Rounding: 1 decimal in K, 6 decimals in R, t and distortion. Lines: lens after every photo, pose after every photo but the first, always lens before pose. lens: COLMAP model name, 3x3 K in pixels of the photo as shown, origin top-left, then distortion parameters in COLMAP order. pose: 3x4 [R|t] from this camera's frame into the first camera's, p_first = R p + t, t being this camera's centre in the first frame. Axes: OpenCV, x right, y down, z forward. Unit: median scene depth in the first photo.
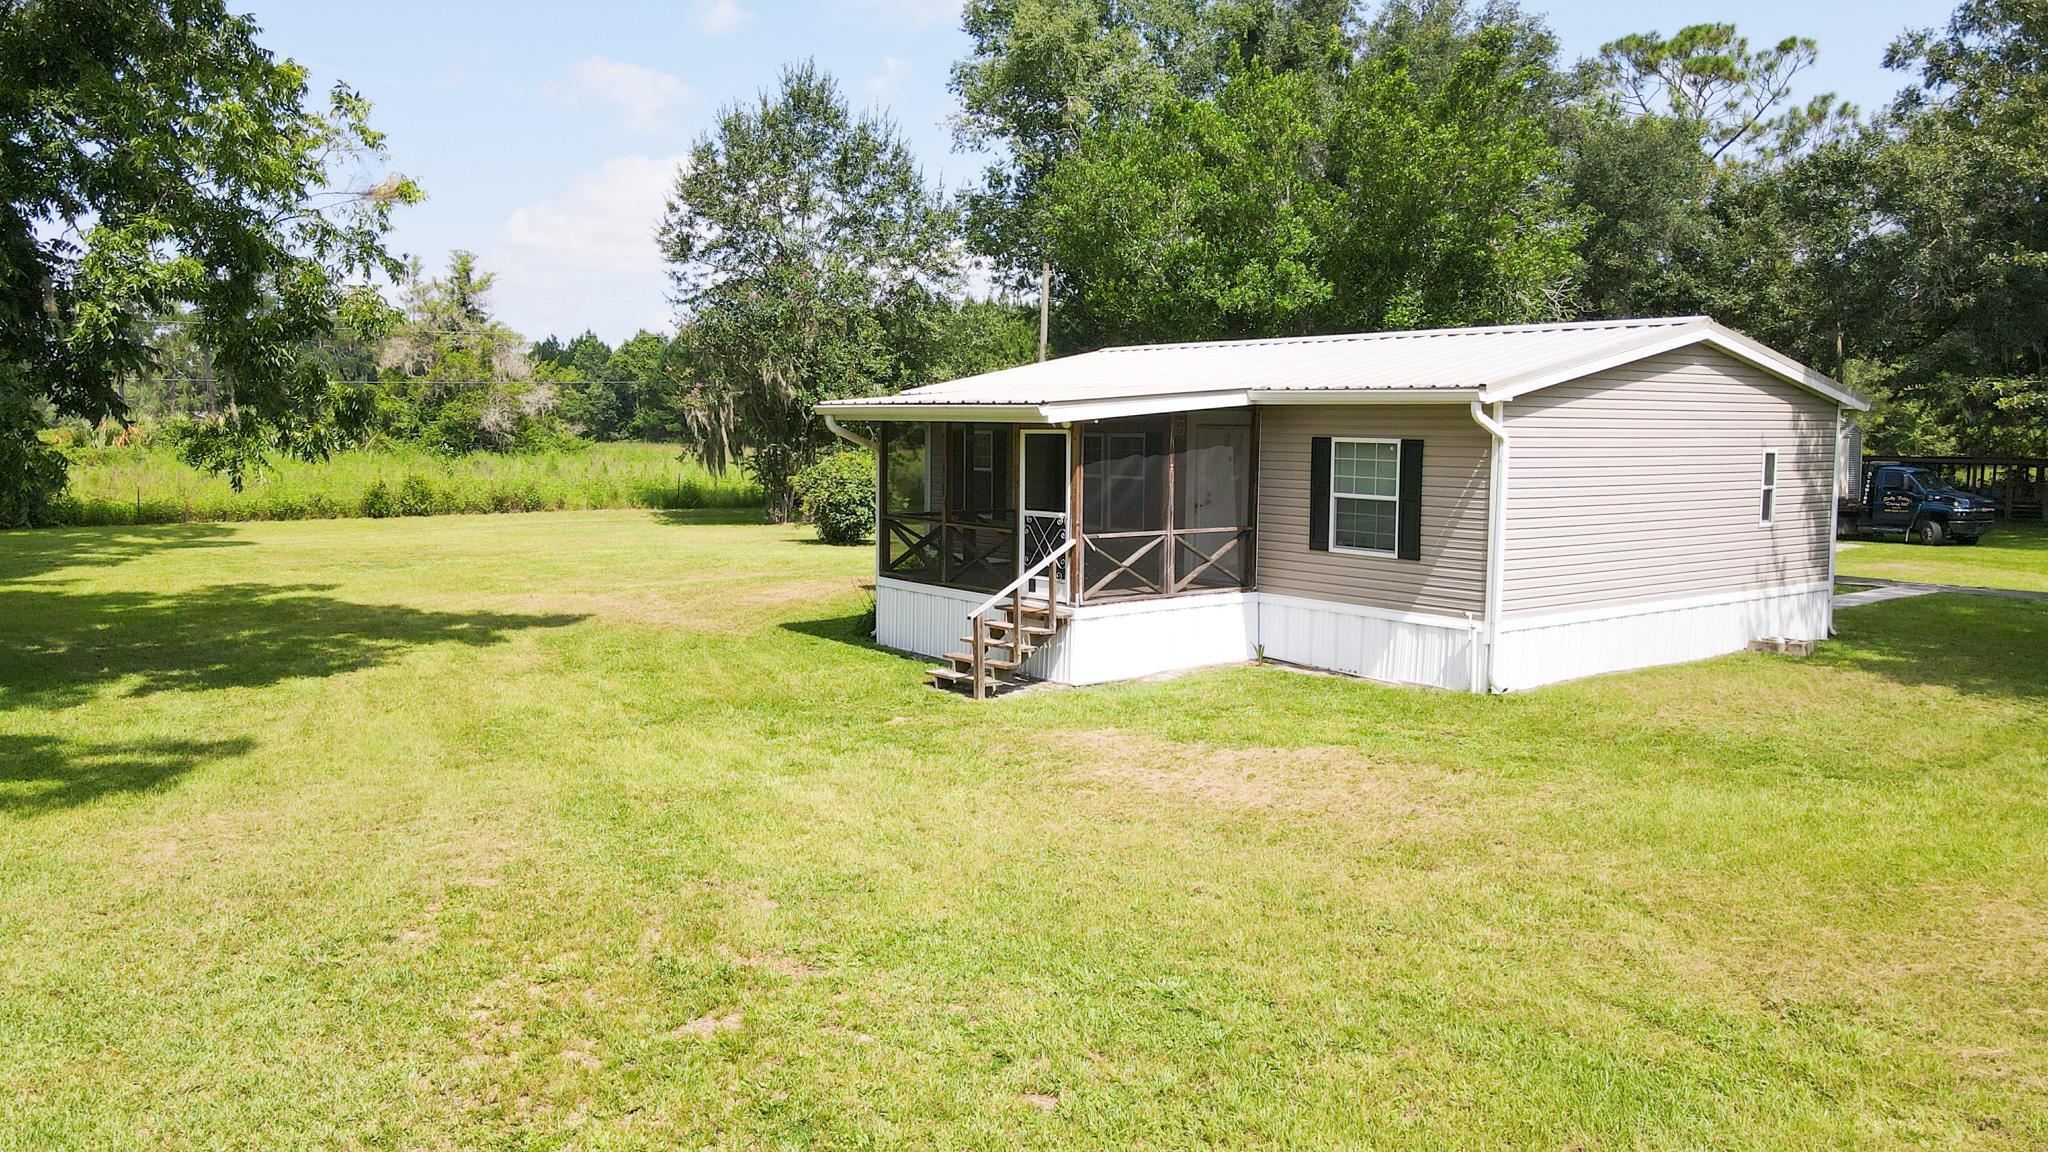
lens RADIAL K [[1516.4, 0, 1011.0], [0, 1516.4, 560.0], [0, 0, 1]] dist [-0.004501, 0.039208]
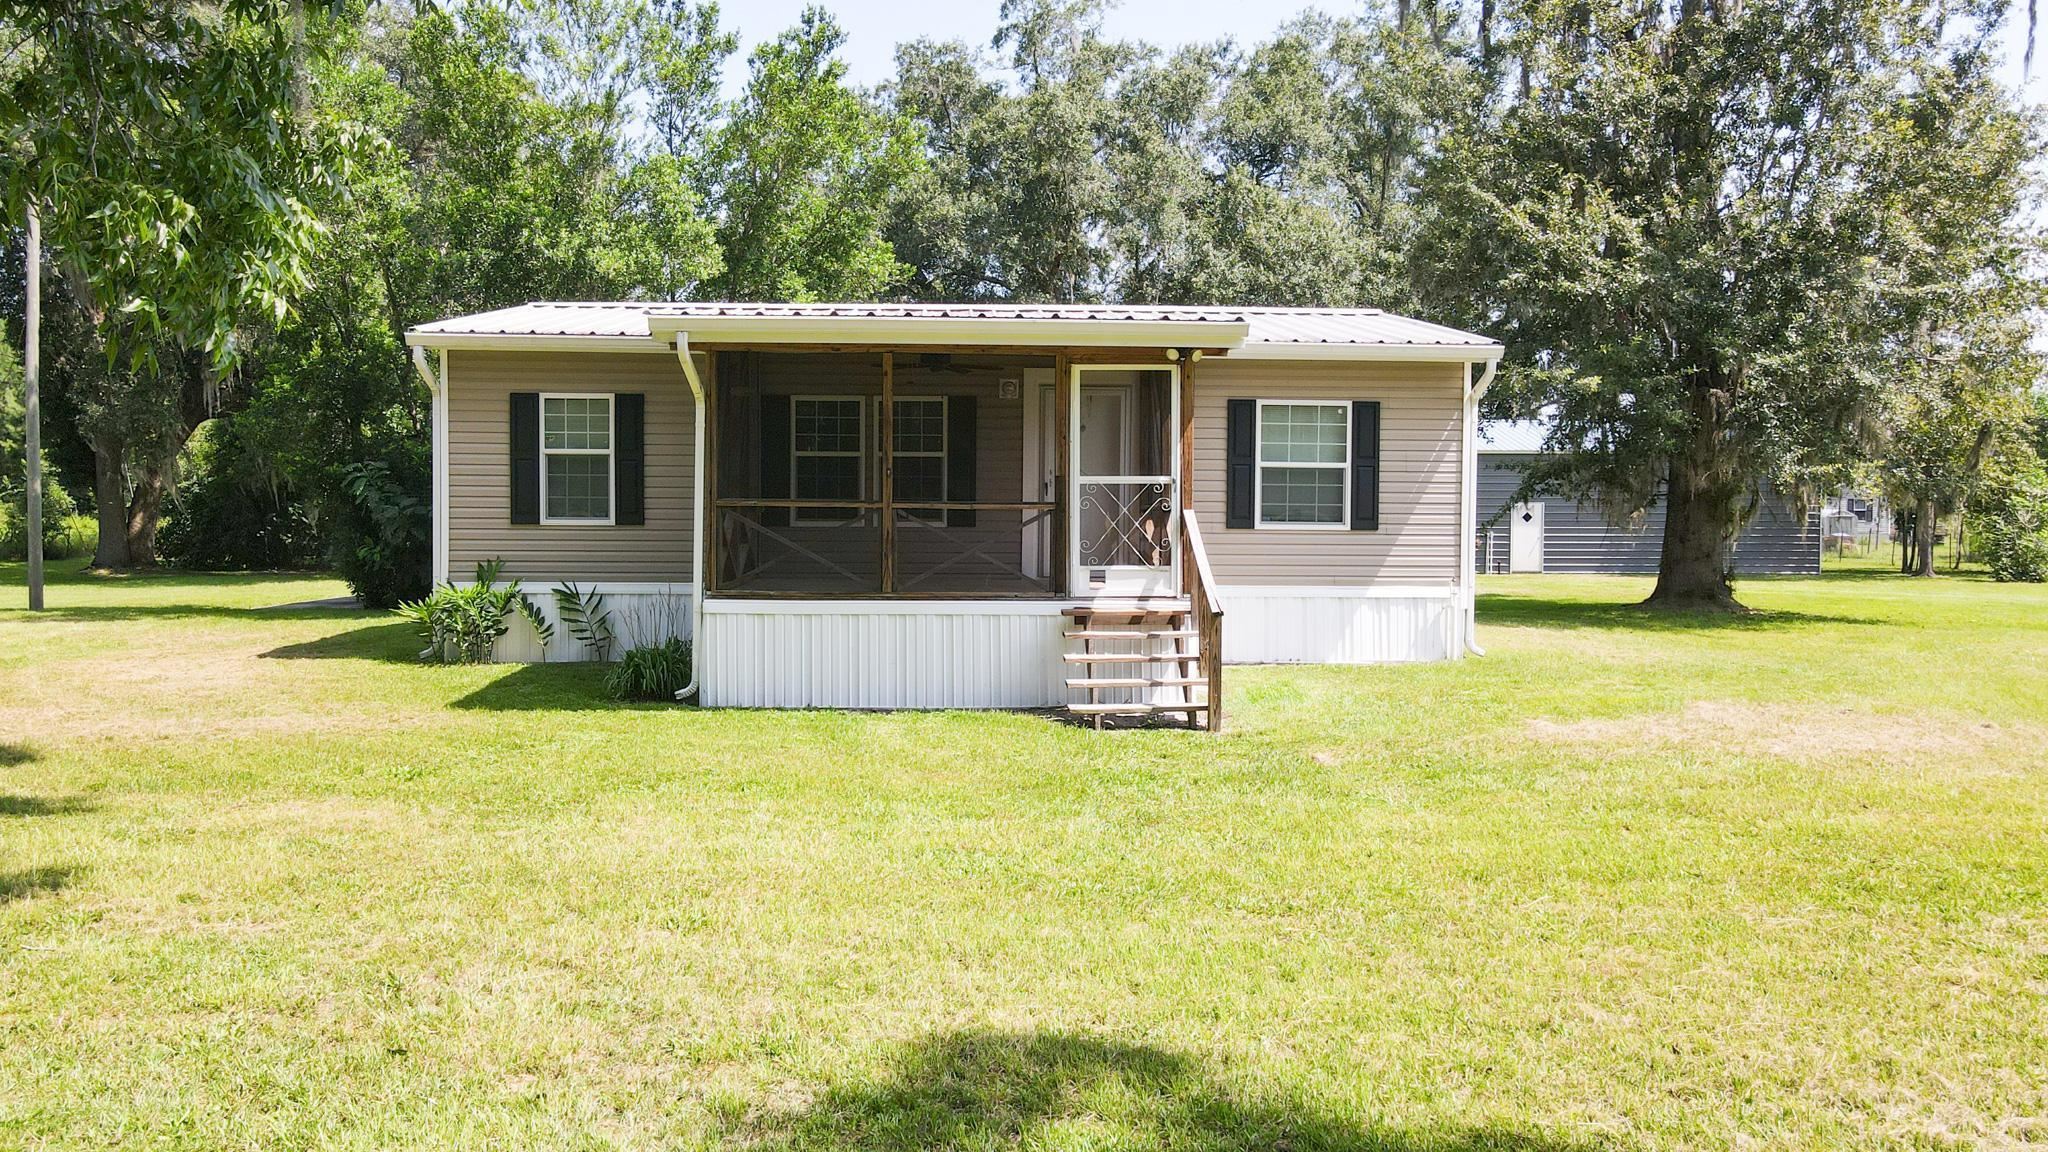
lens RADIAL K [[1516.4, 0, 1024.4], [0, 1516.4, 556.9], [0, 0, 1]] dist [-0.004501, 0.039208]
pose [[0.571966, -0.028929, 0.819767, -0.586751], [0.072812, 0.997224, -0.015611, 0.014643], [-0.817039, 0.068617, 0.572485, 0.600662]]
